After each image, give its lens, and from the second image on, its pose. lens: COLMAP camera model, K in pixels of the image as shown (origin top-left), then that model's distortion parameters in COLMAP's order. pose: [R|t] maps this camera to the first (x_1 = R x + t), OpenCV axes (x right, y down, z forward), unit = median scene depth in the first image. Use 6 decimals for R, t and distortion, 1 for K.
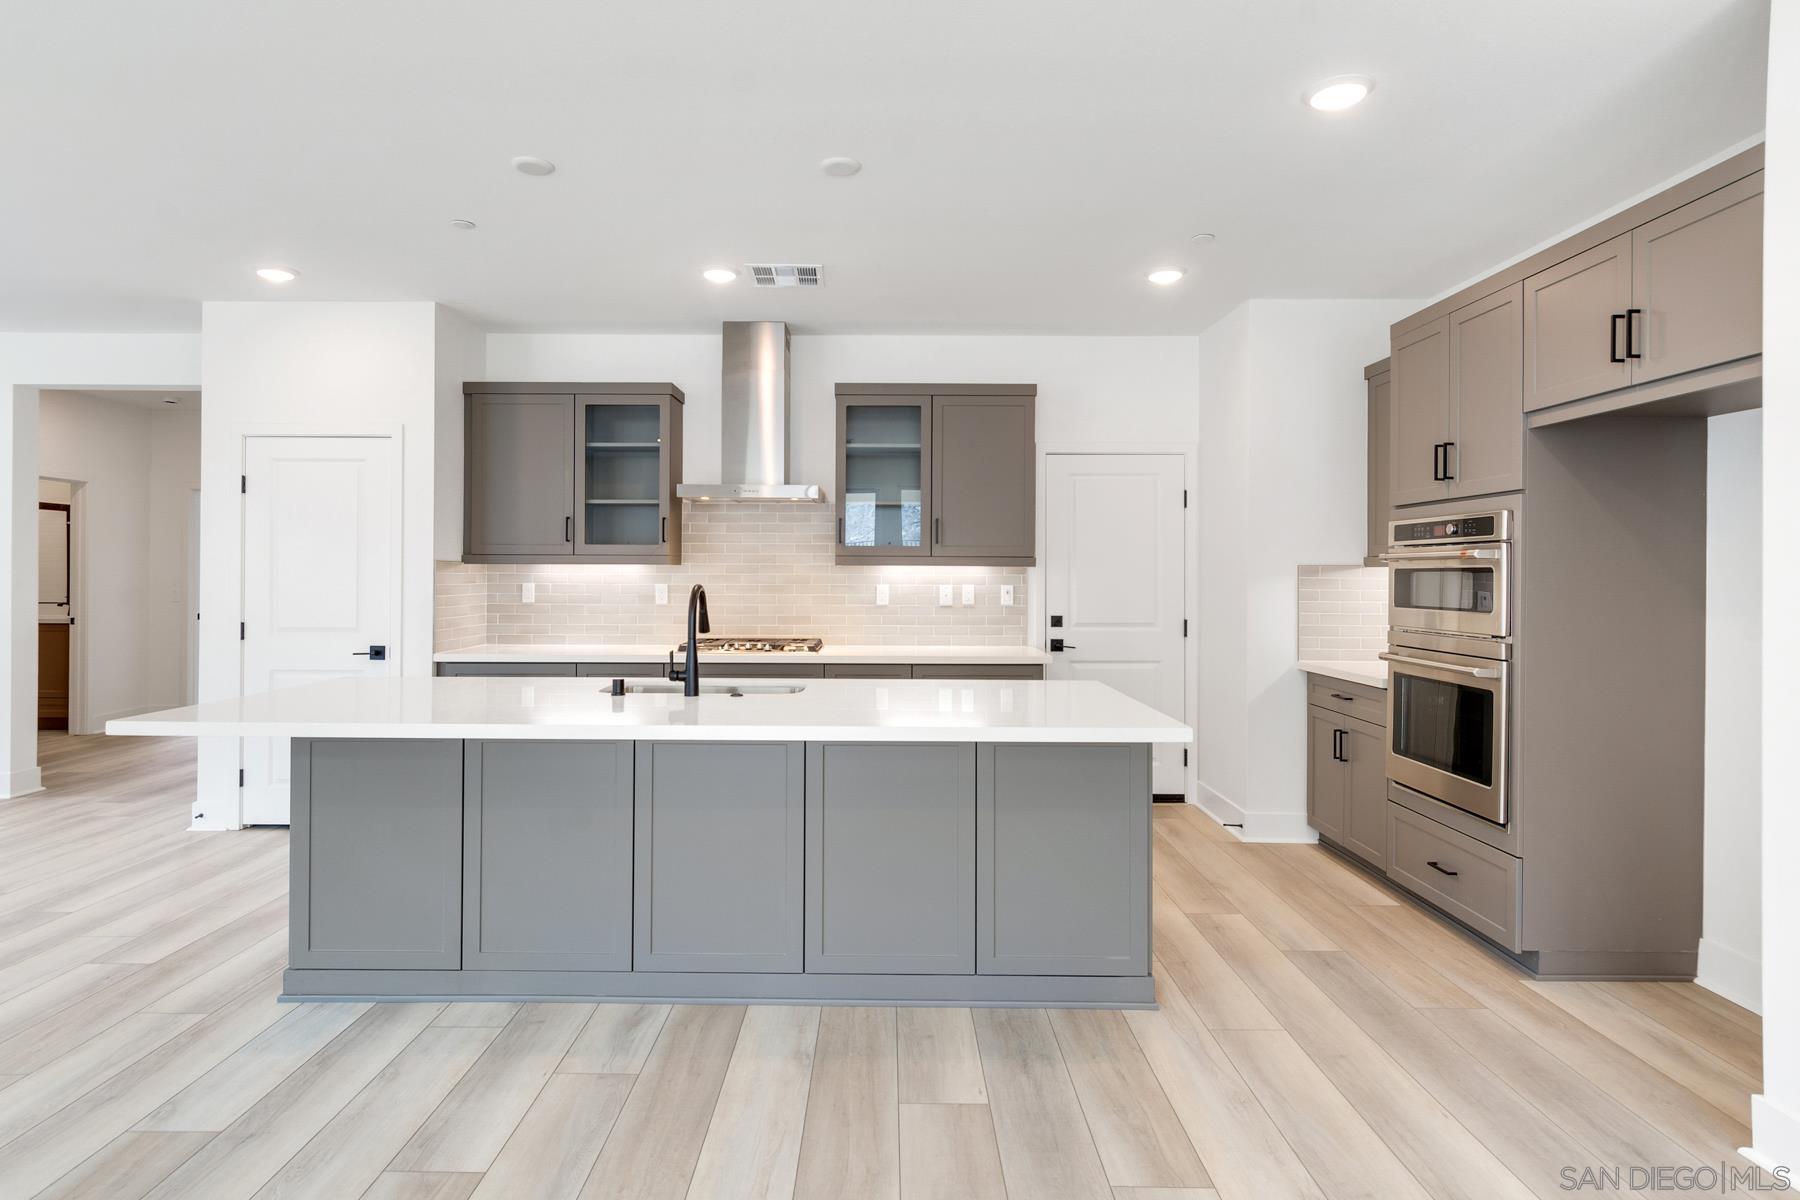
lens RADIAL K [[961.3, 0, 893.9], [0, 961.3, 576.2], [0, 0, 1]] dist [-0.000639, -0.000731]
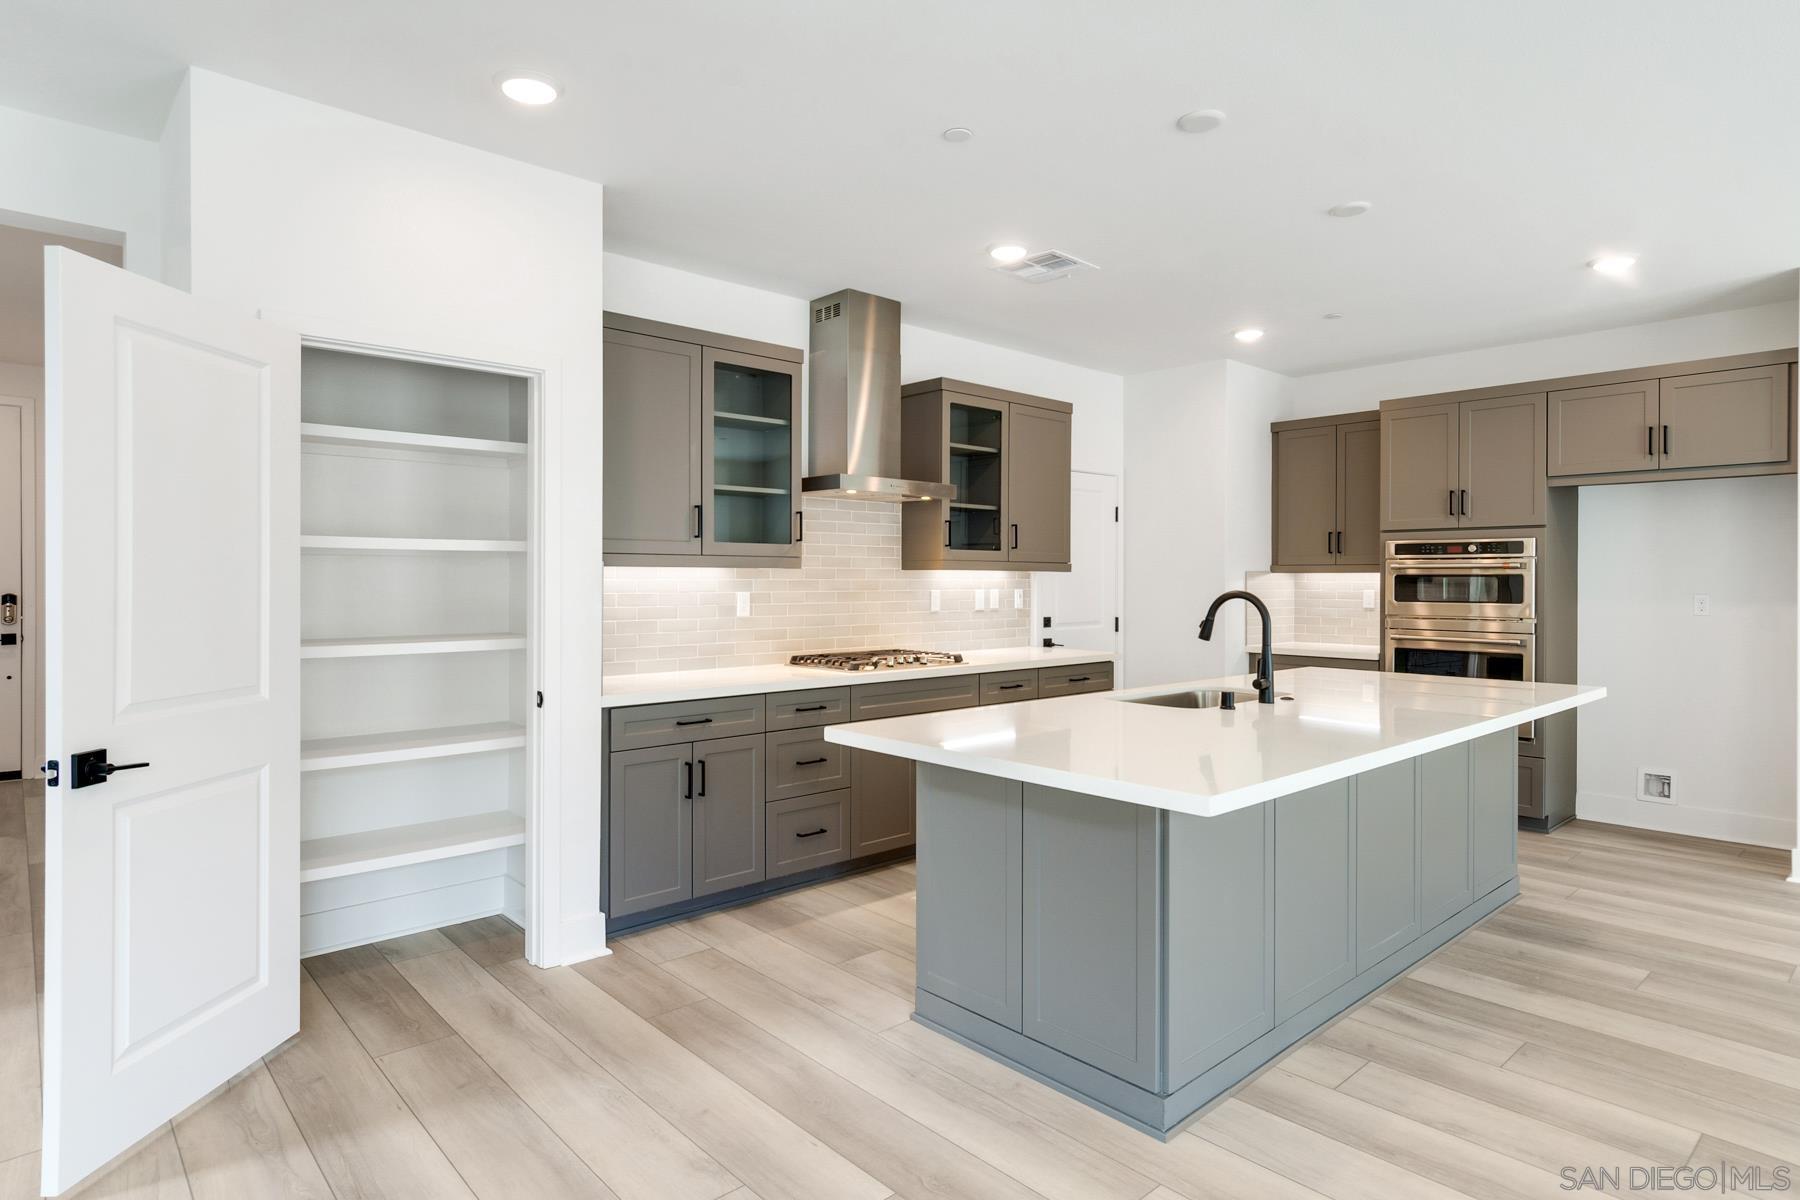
lens RADIAL K [[981.3, 0, 876.1], [0, 981.3, 584.4], [0, 0, 1]] dist [-0.000980, -0.000700]
pose [[0.743112, -0.006856, 0.669132, -0.758027], [0.002396, 0.999968, 0.007585, -0.004599], [-0.669163, -0.004033, 0.743105, 0.328021]]
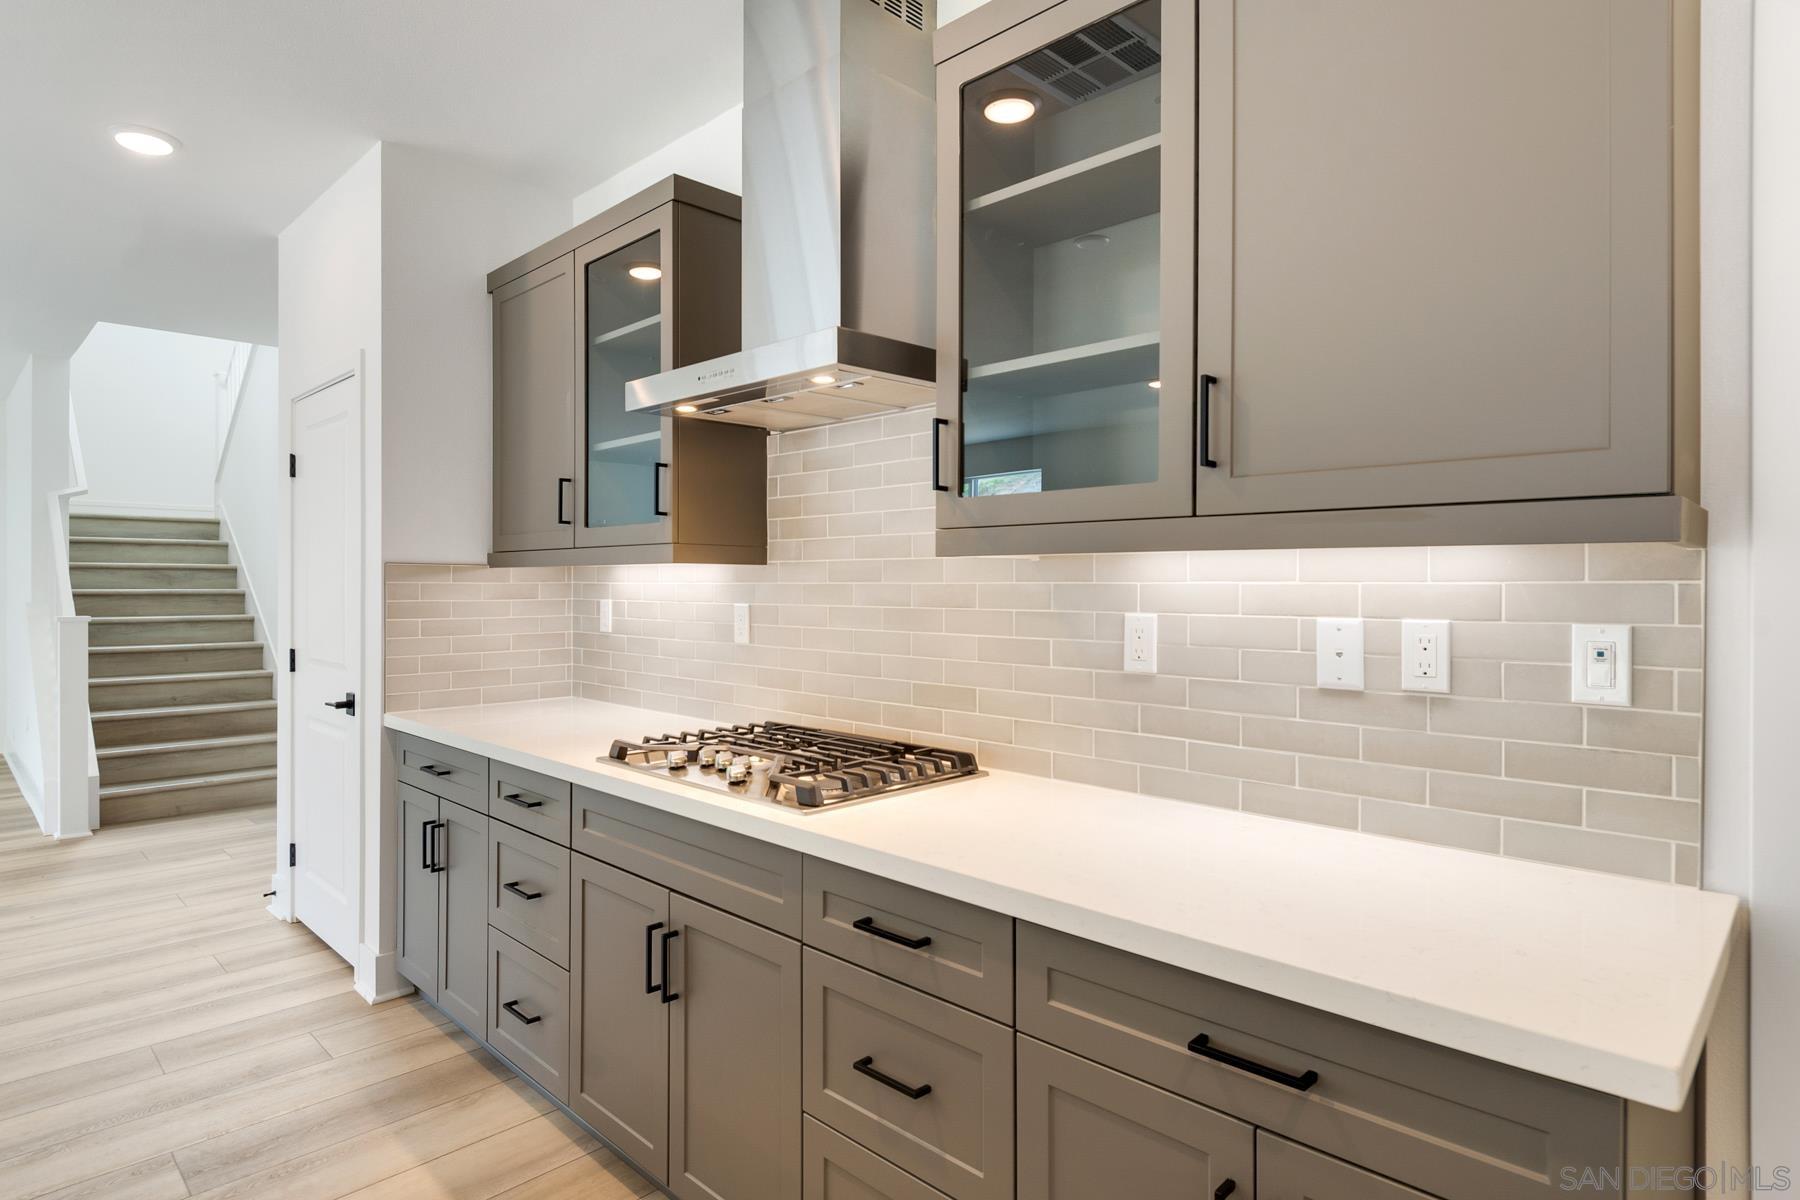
lens RADIAL K [[931.0, 0, 900.5], [0, 931.0, 592.6], [0, 0, 1]] dist [0.000218, 0.000228]
pose [[0.730437, 0.003153, -0.682973, 0.158739], [-0.002172, 0.999995, 0.002294, 0.001203], [0.682977, -0.000192, 0.730440, 0.747540]]
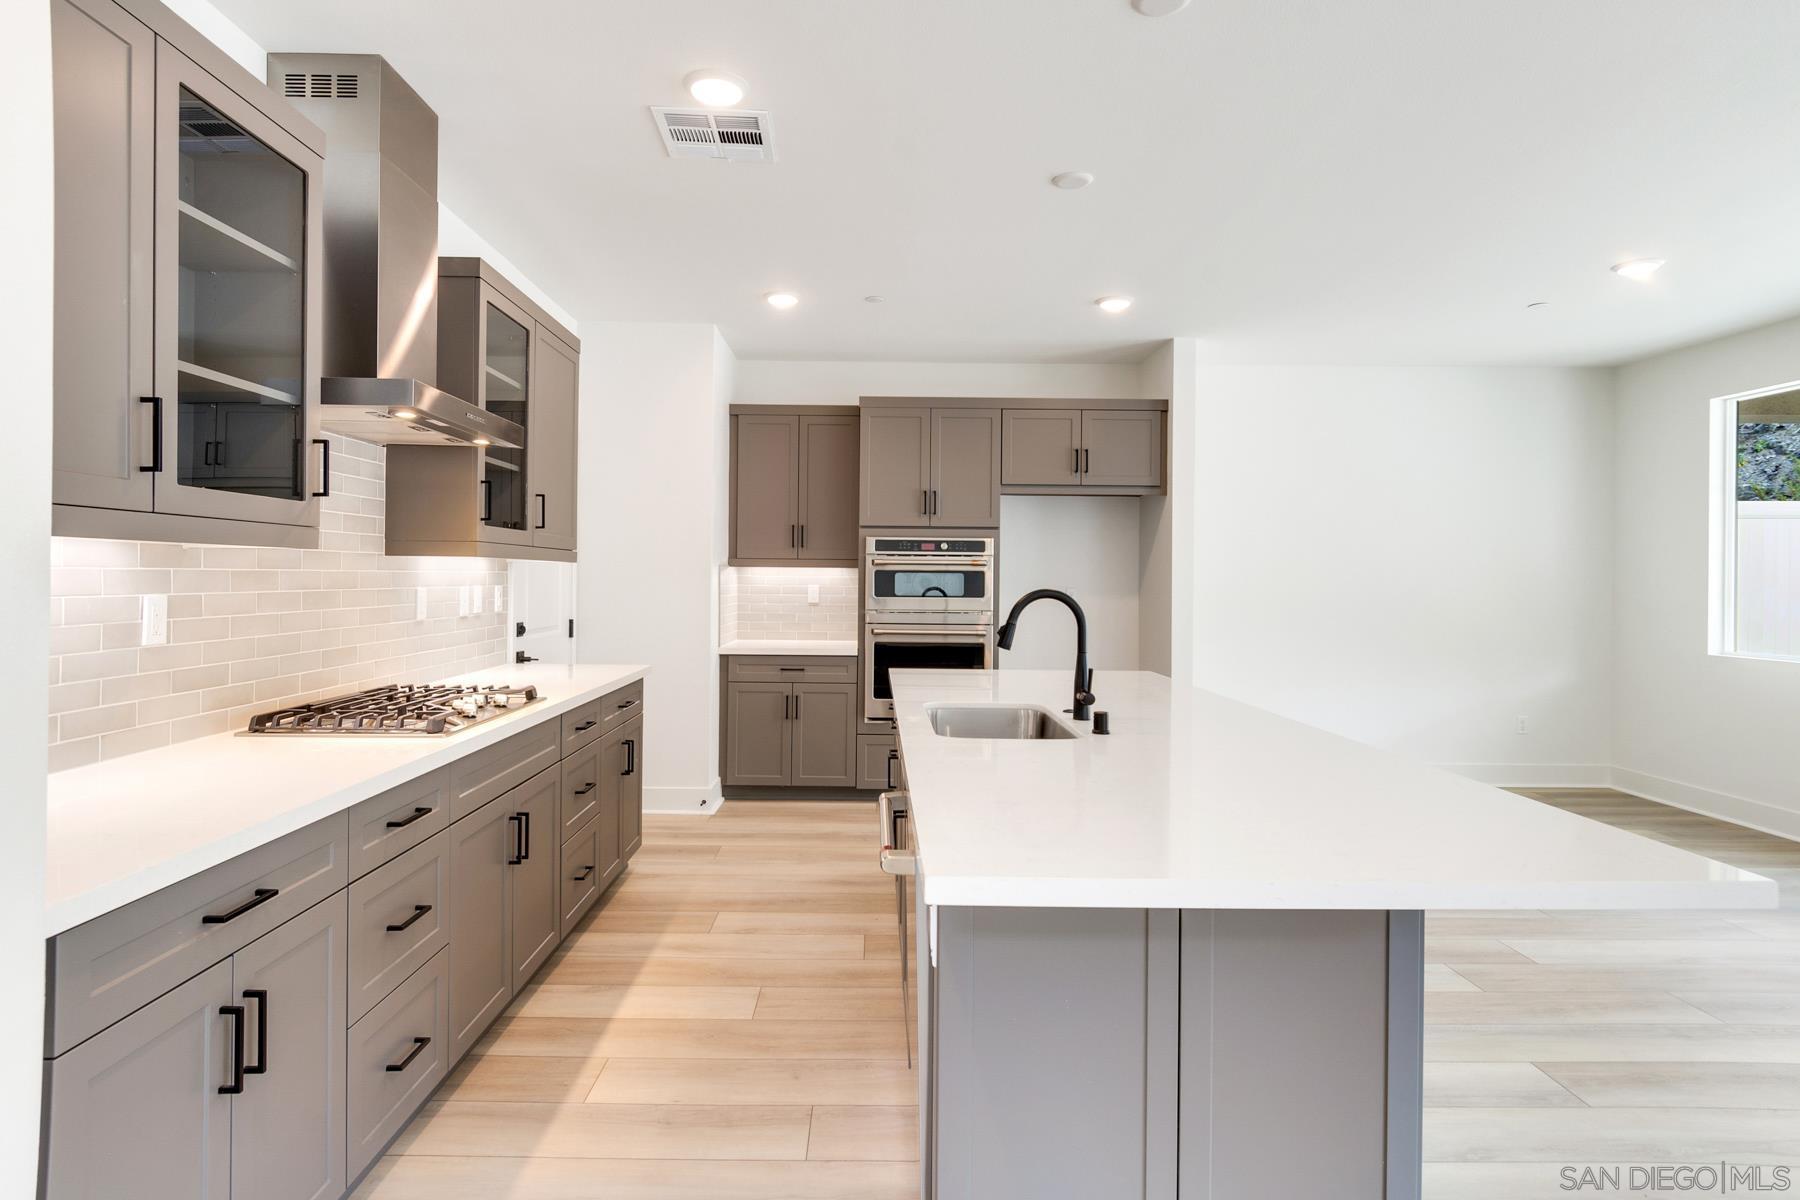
lens RADIAL K [[961.3, 0, 893.9], [0, 961.3, 576.2], [0, 0, 1]] dist [-0.000639, -0.000731]
pose [[-0.024820, -0.004356, 0.999682, -0.679603], [-0.008321, 0.999957, 0.004151, -0.003671], [-0.999657, -0.008215, -0.024855, 0.754111]]
